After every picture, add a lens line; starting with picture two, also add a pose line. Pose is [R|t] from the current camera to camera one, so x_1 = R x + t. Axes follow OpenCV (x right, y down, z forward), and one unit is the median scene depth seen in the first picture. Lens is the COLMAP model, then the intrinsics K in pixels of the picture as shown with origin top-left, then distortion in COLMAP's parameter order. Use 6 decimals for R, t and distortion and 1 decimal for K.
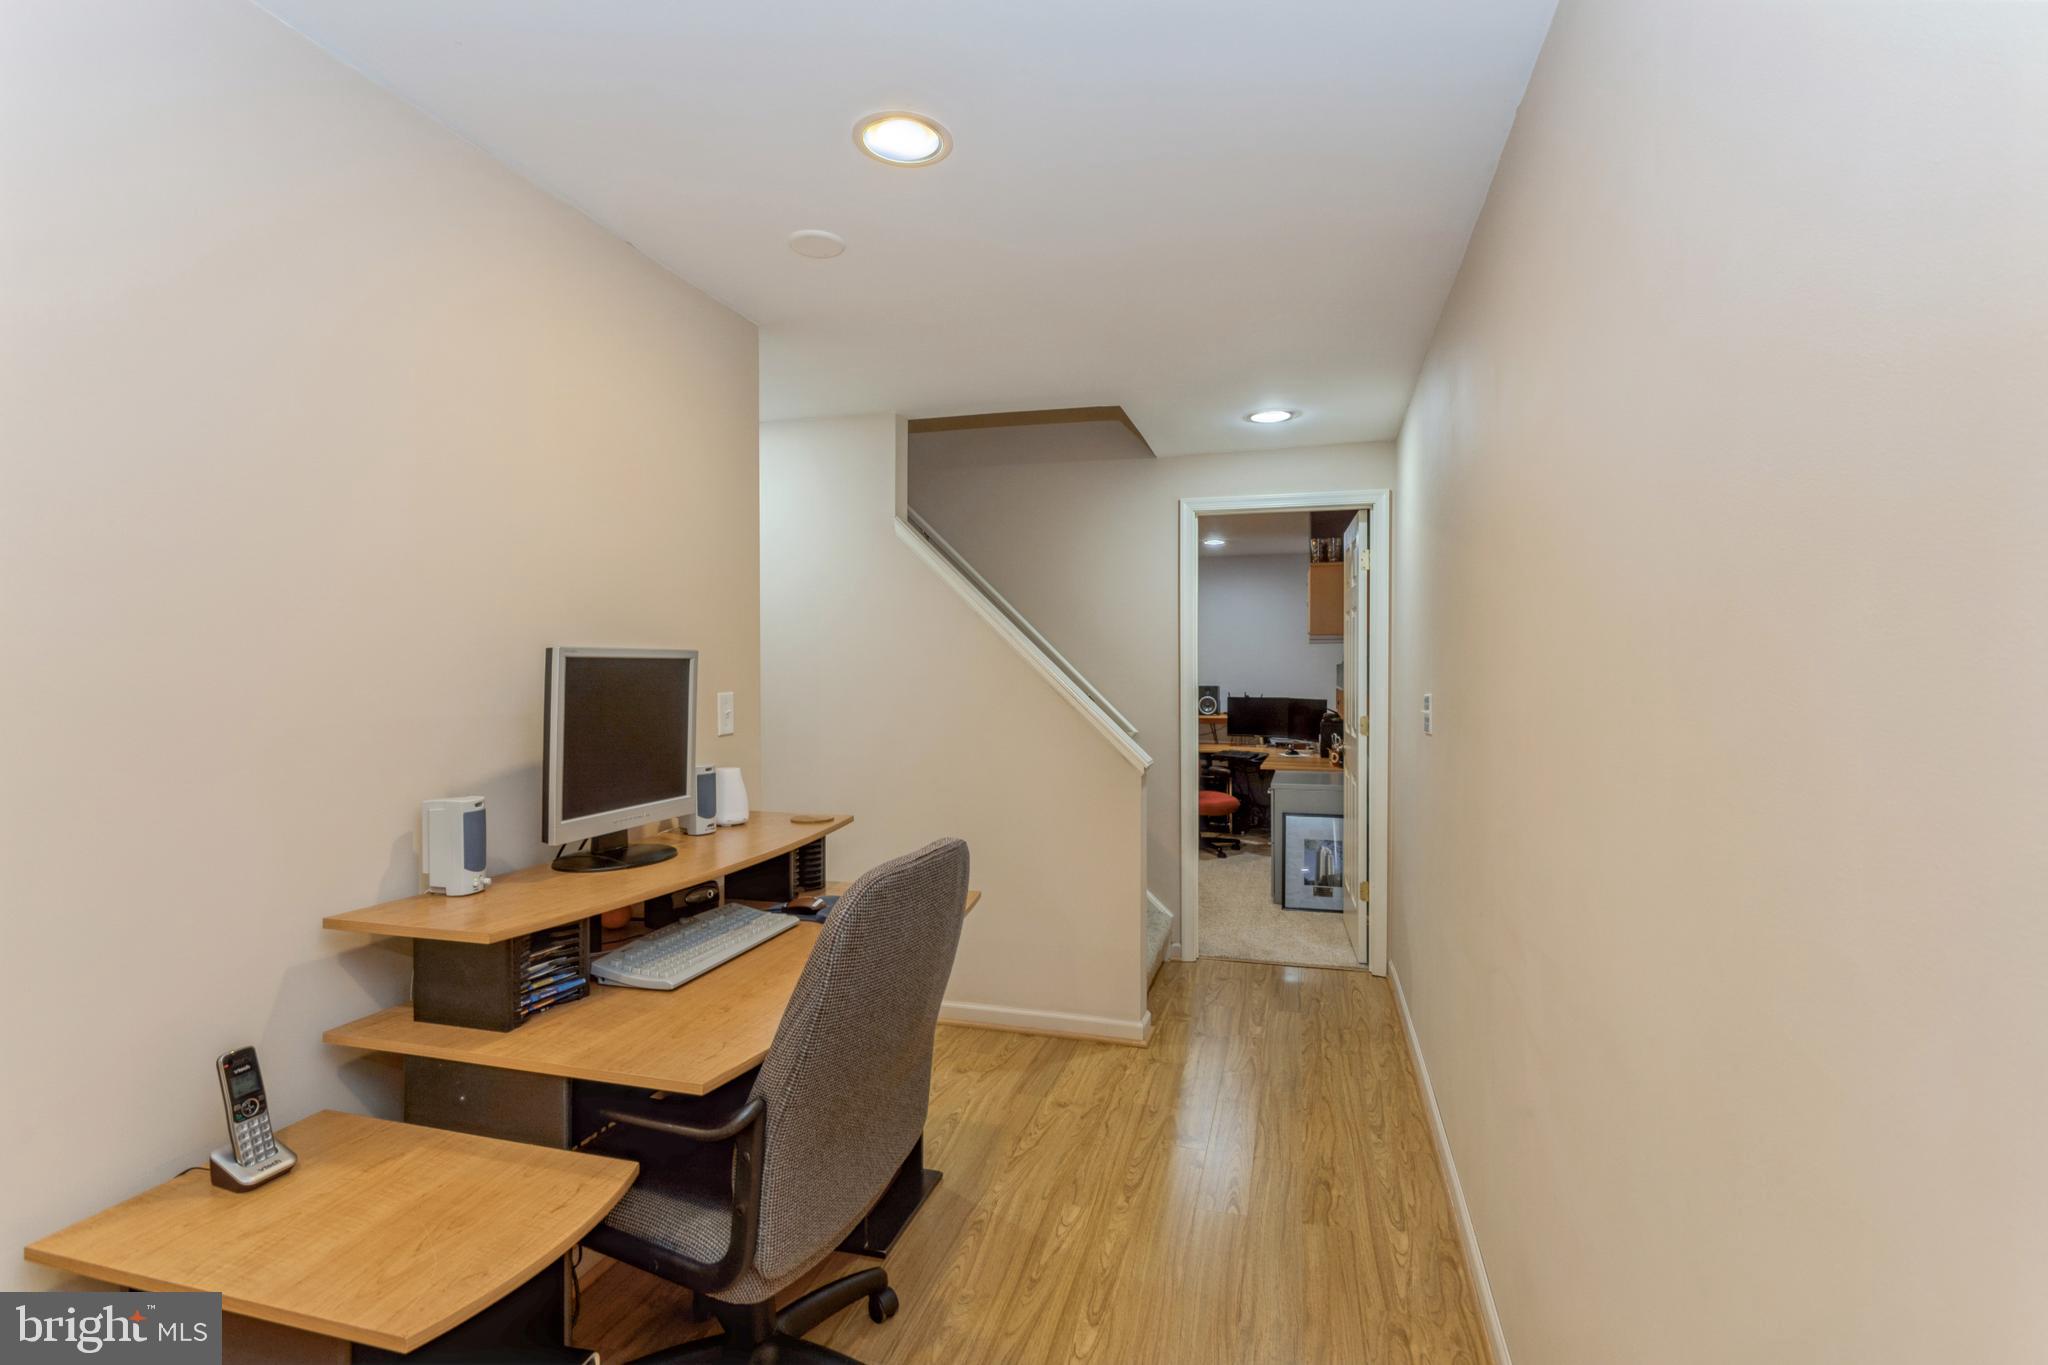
lens RADIAL K [[977.8, 0, 1014.8], [0, 977.8, 684.6], [0, 0, 1]] dist [0.002544, -0.000126]
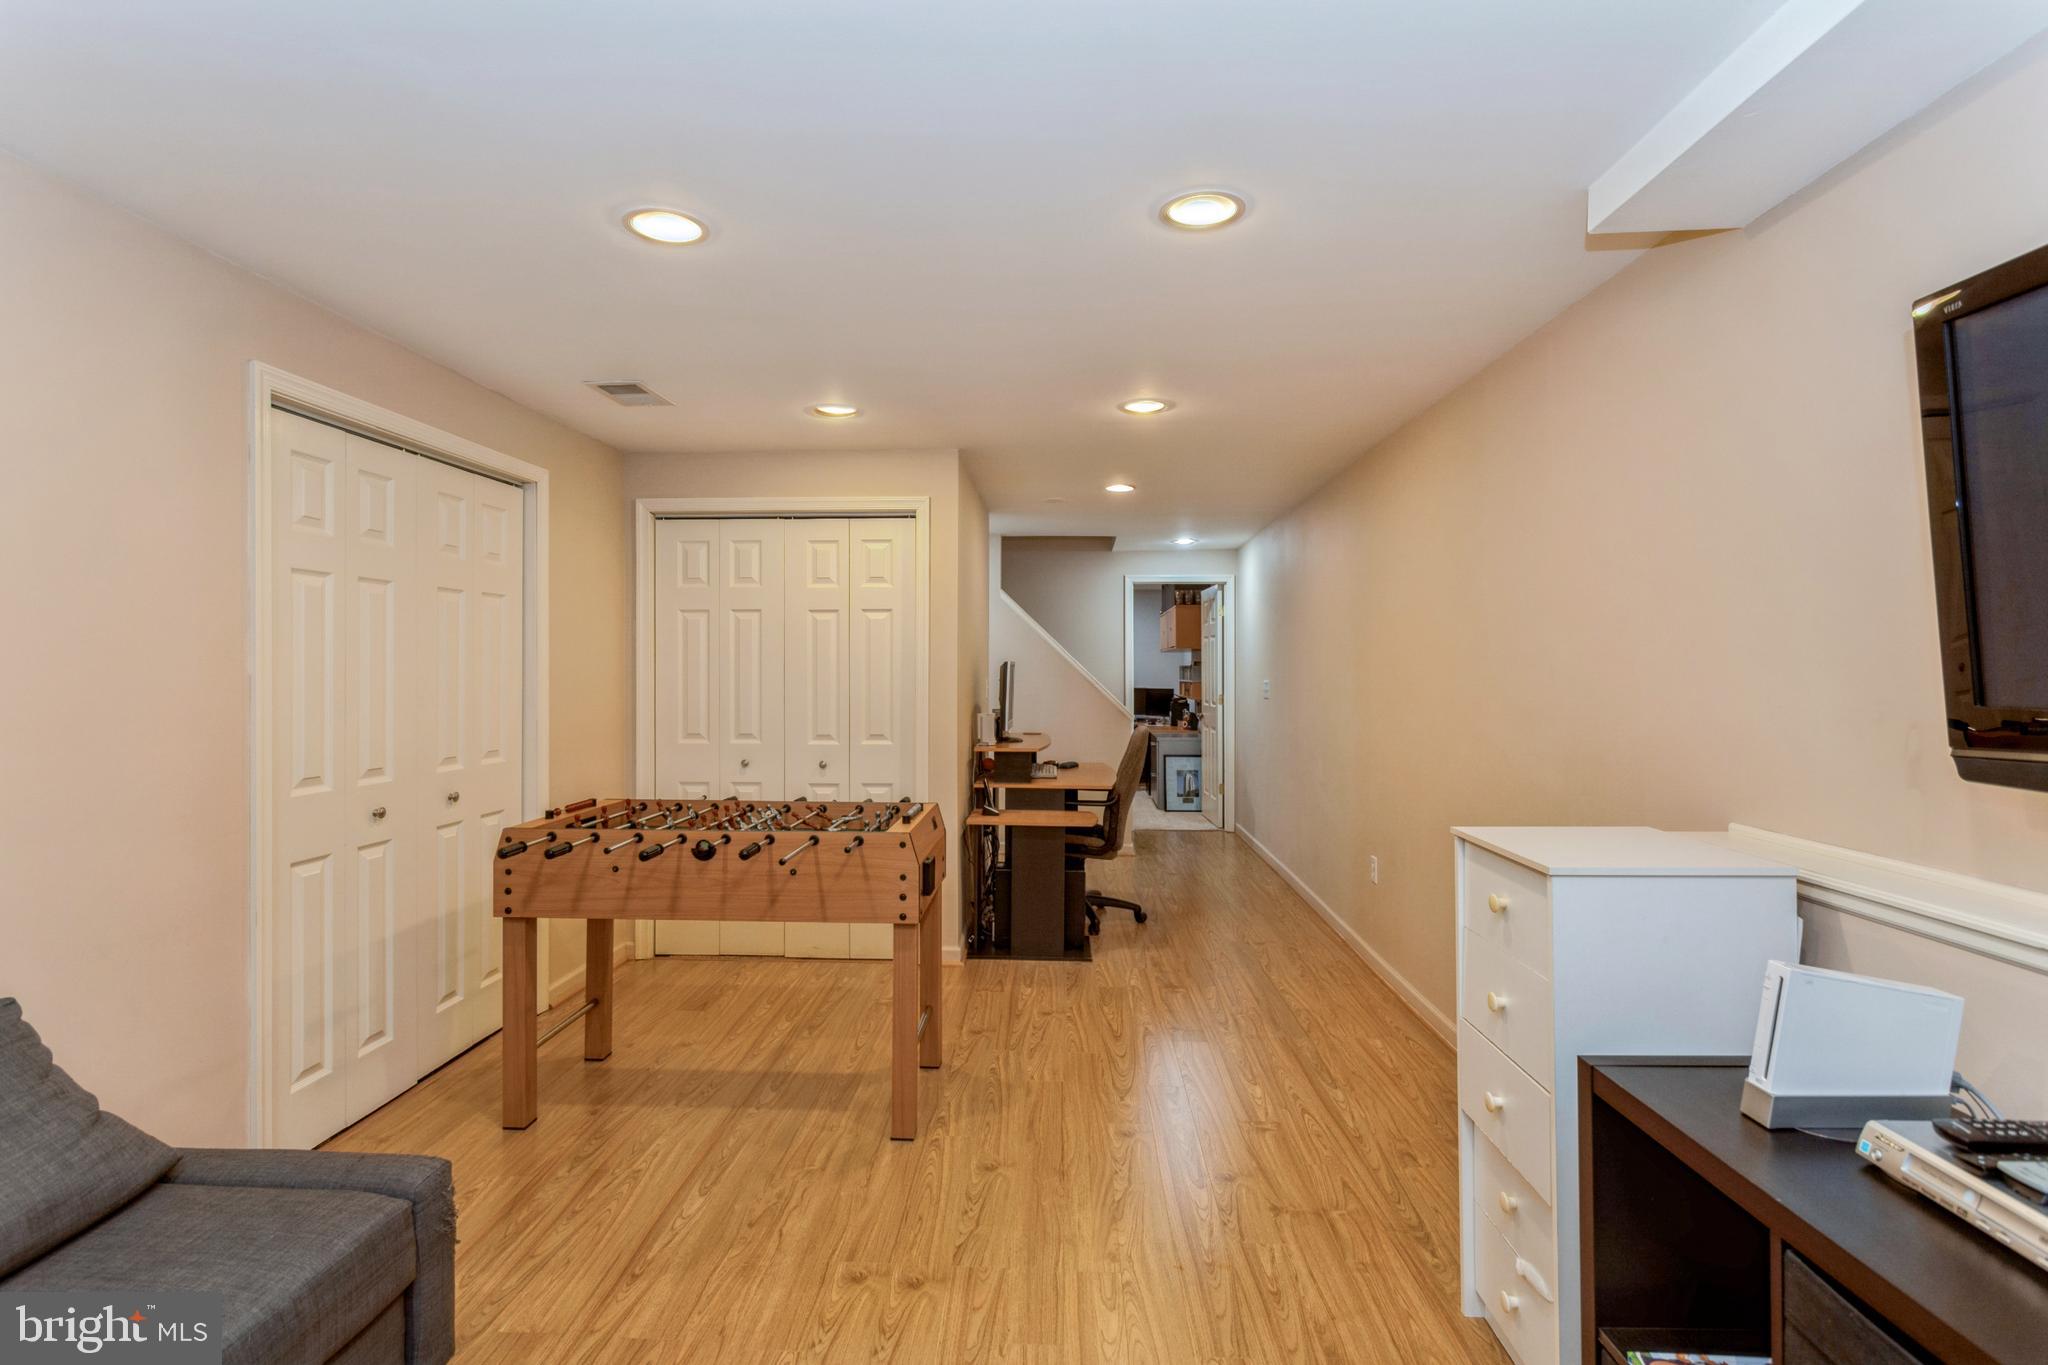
lens RADIAL K [[977.8, 0, 1028.5], [0, 977.8, 672.1], [0, 0, 1]] dist [0.002544, -0.000126]
pose [[0.970990, 0.002808, 0.239105, -0.364455], [-0.000263, 0.999943, -0.010676, 0.007222], [-0.239121, 0.010303, 0.970935, -0.591801]]
